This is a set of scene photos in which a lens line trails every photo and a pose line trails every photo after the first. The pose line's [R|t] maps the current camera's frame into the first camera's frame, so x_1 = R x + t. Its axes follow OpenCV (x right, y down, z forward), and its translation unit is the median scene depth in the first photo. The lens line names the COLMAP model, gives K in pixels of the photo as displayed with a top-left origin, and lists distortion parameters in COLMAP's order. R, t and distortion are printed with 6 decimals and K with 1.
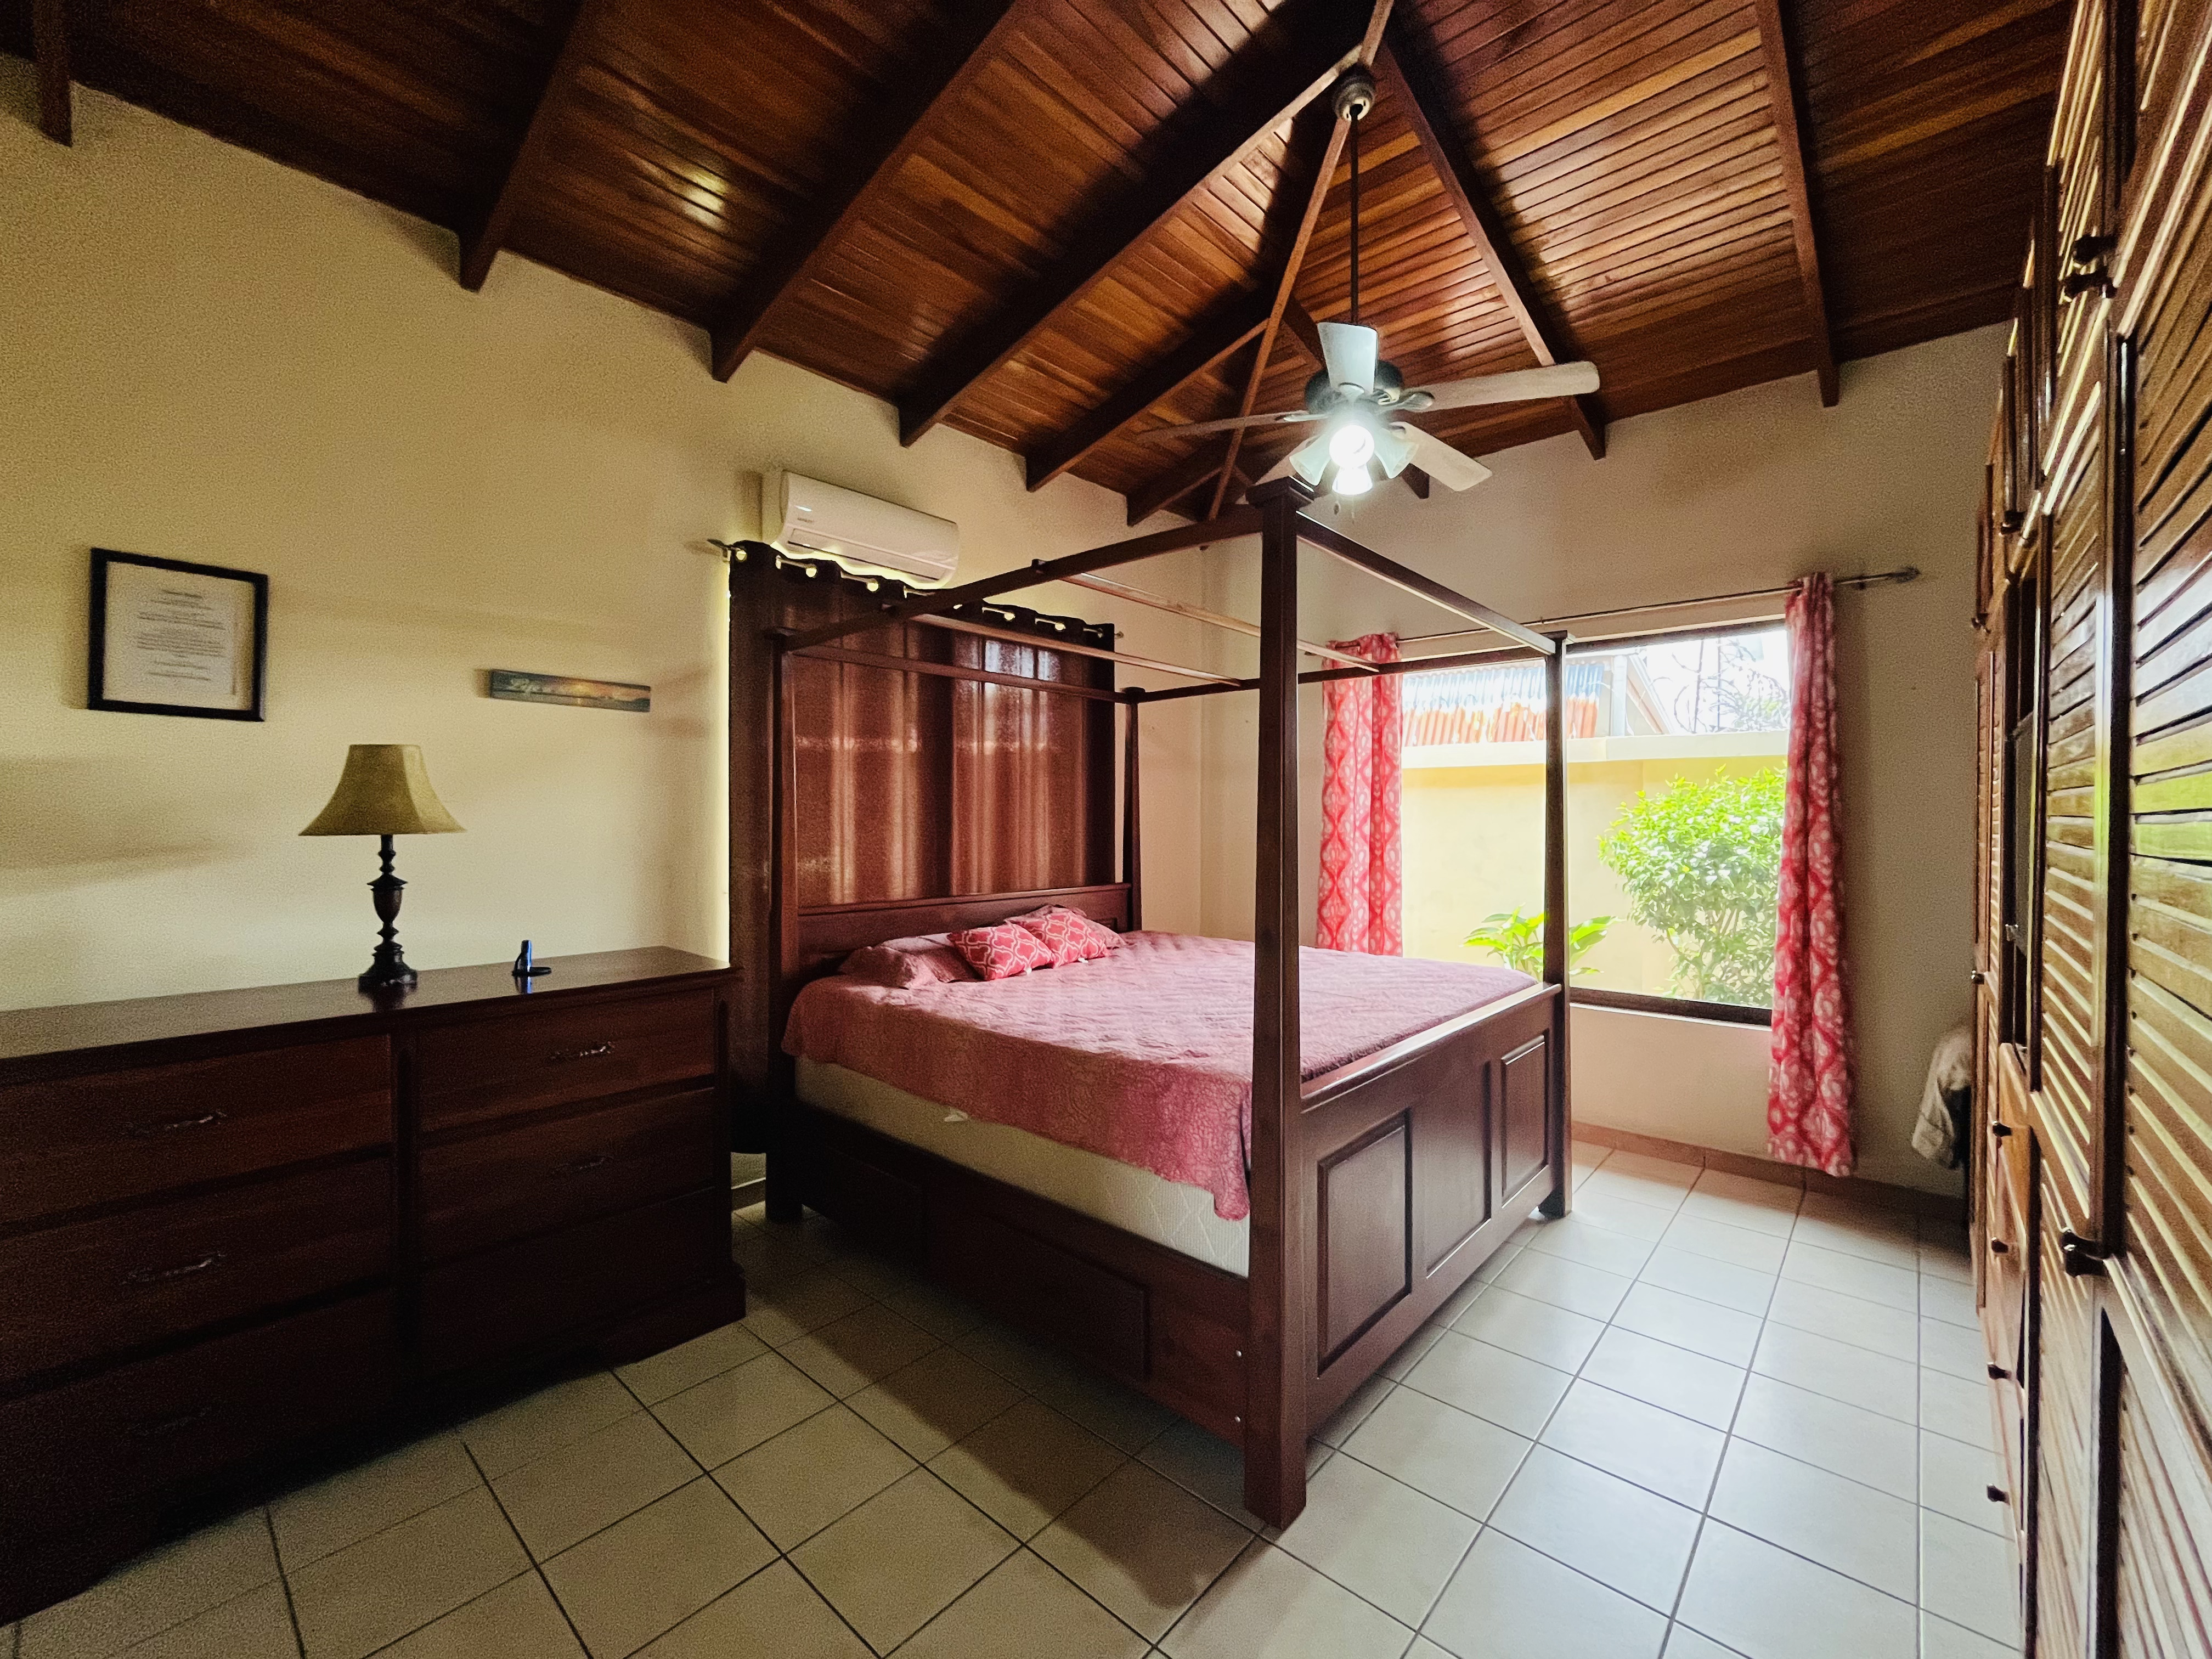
lens RADIAL K [[906.9, 0, 1105.1], [0, 906.9, 828.3], [0, 0, 1]] dist [-0.003321, 0.000190]
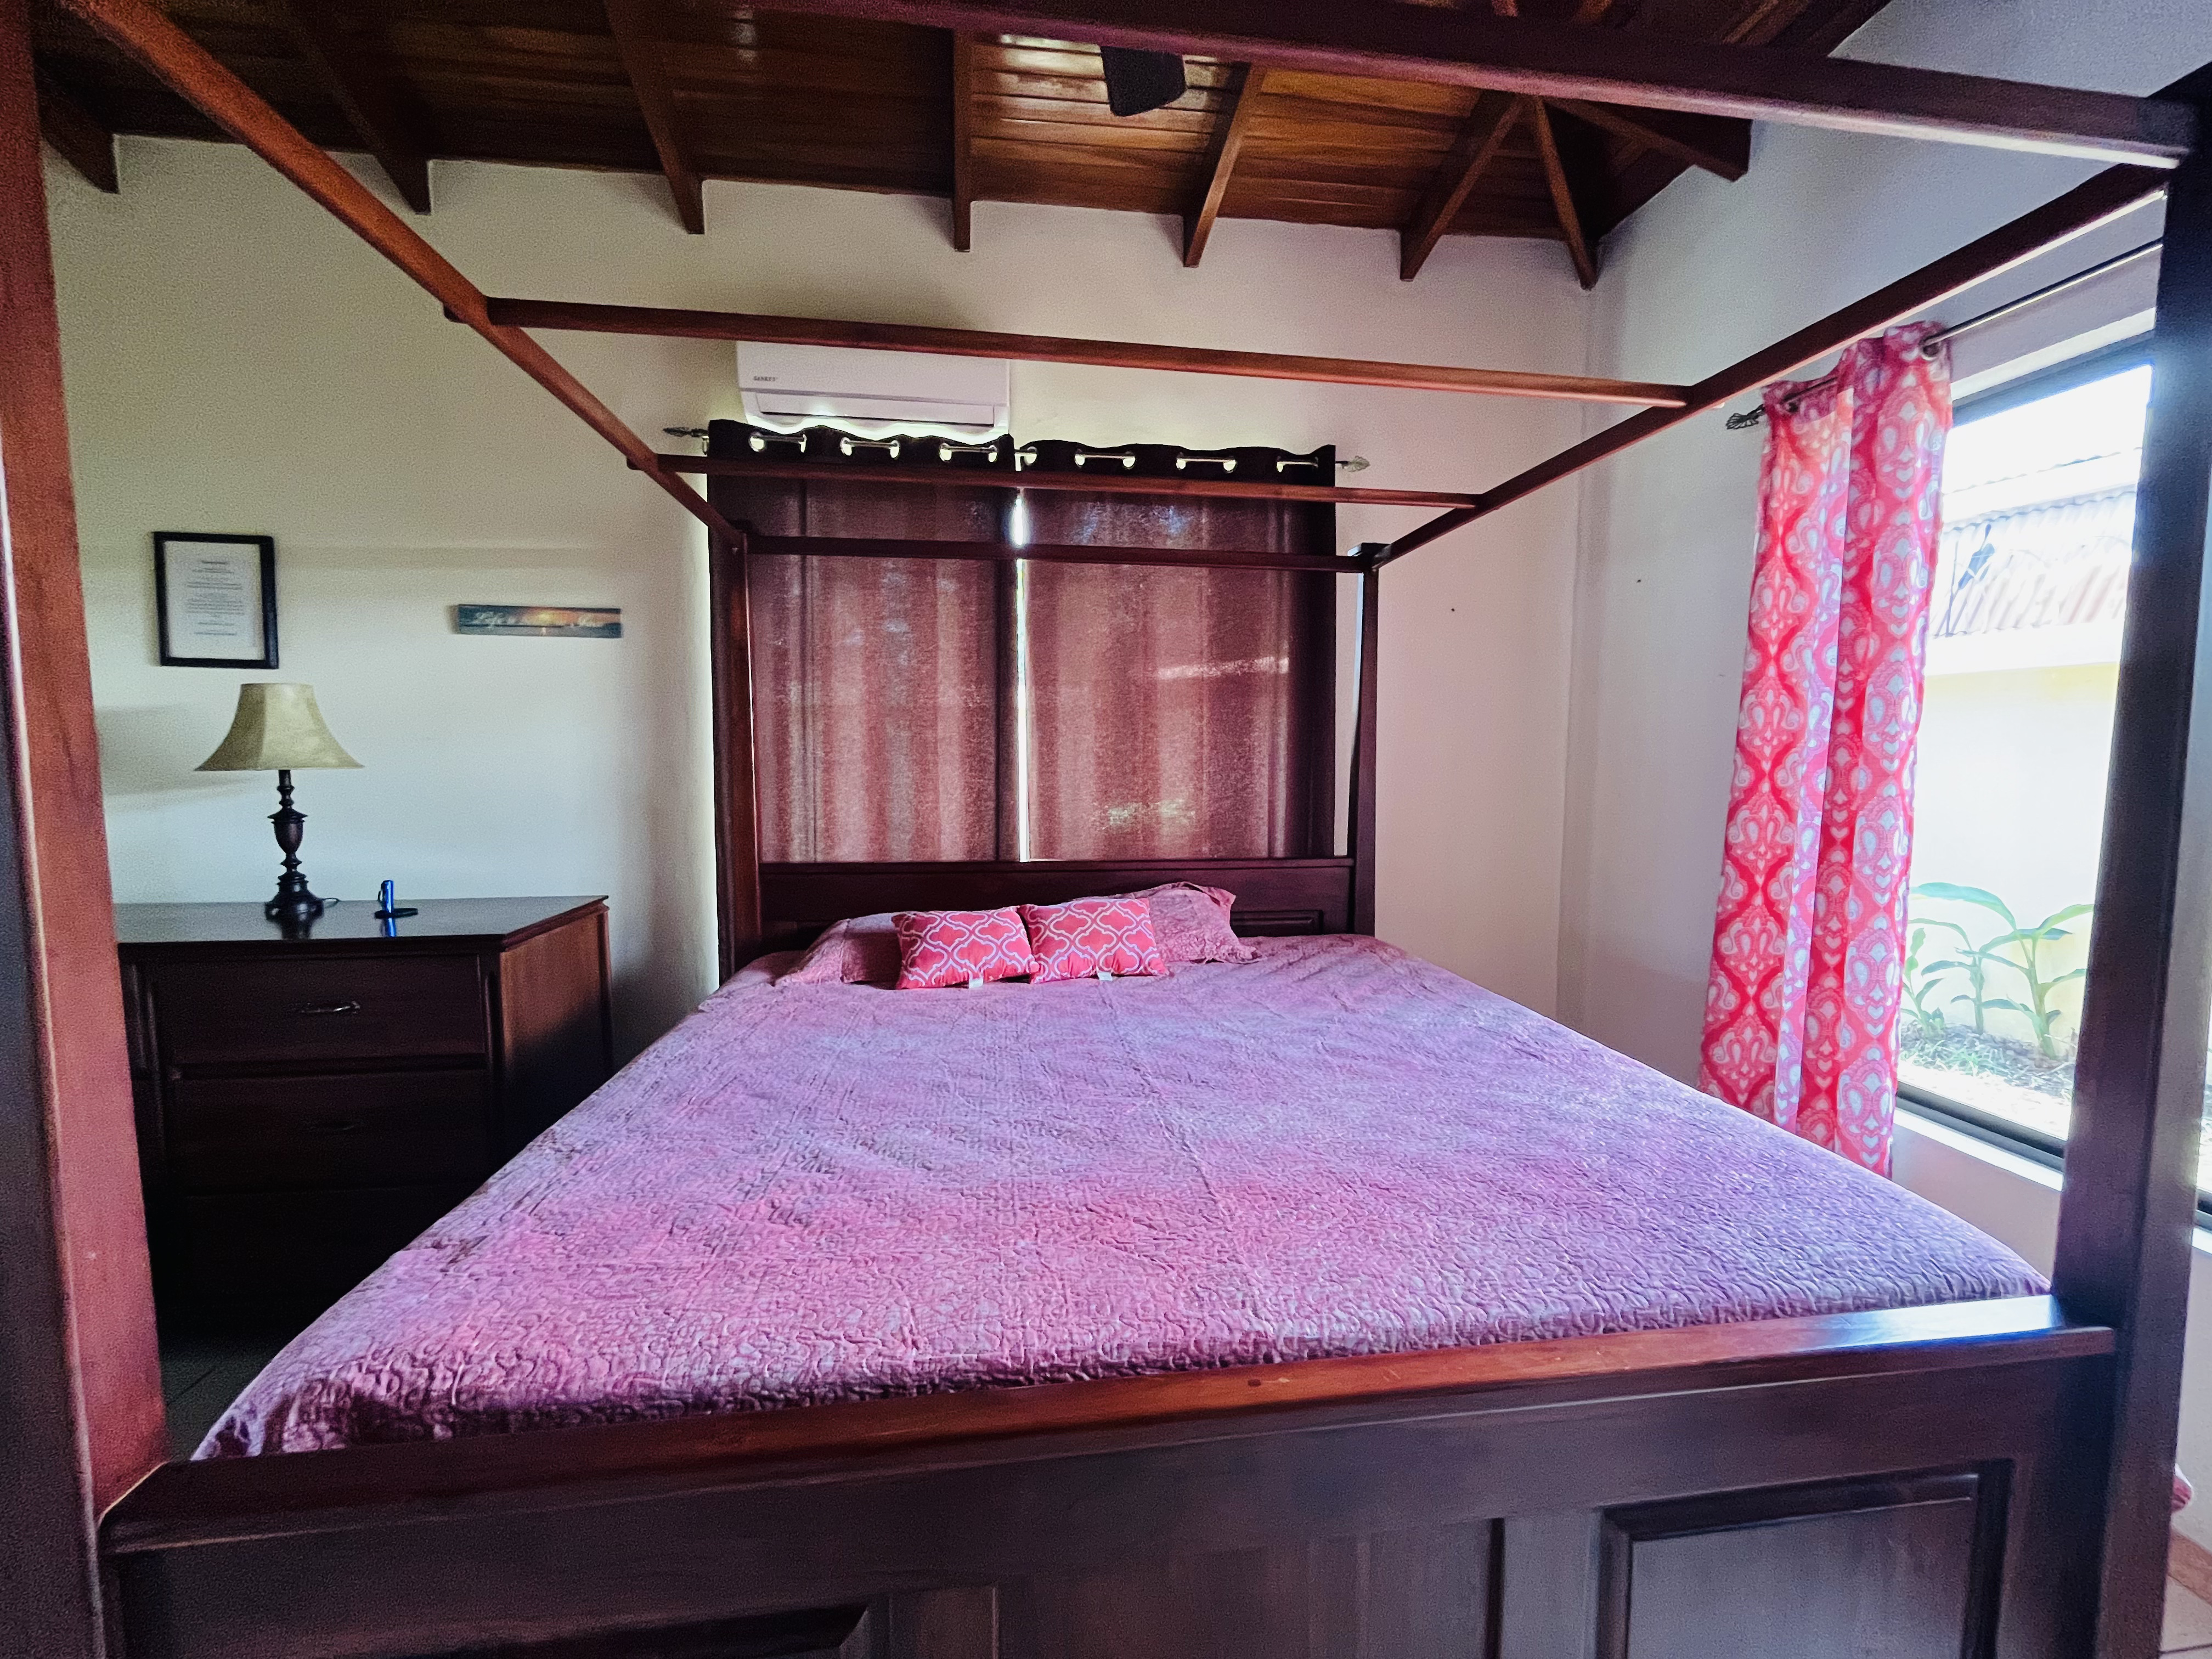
lens RADIAL K [[999.0, 0, 1106.0], [0, 999.0, 829.5], [0, 0, 1]] dist [-0.002257, 0.000068]
pose [[0.762478, 0.045827, -0.645389, 0.540887], [-0.010189, 0.998215, 0.058842, -0.001651], [0.646934, -0.038290, 0.761584, 0.581282]]
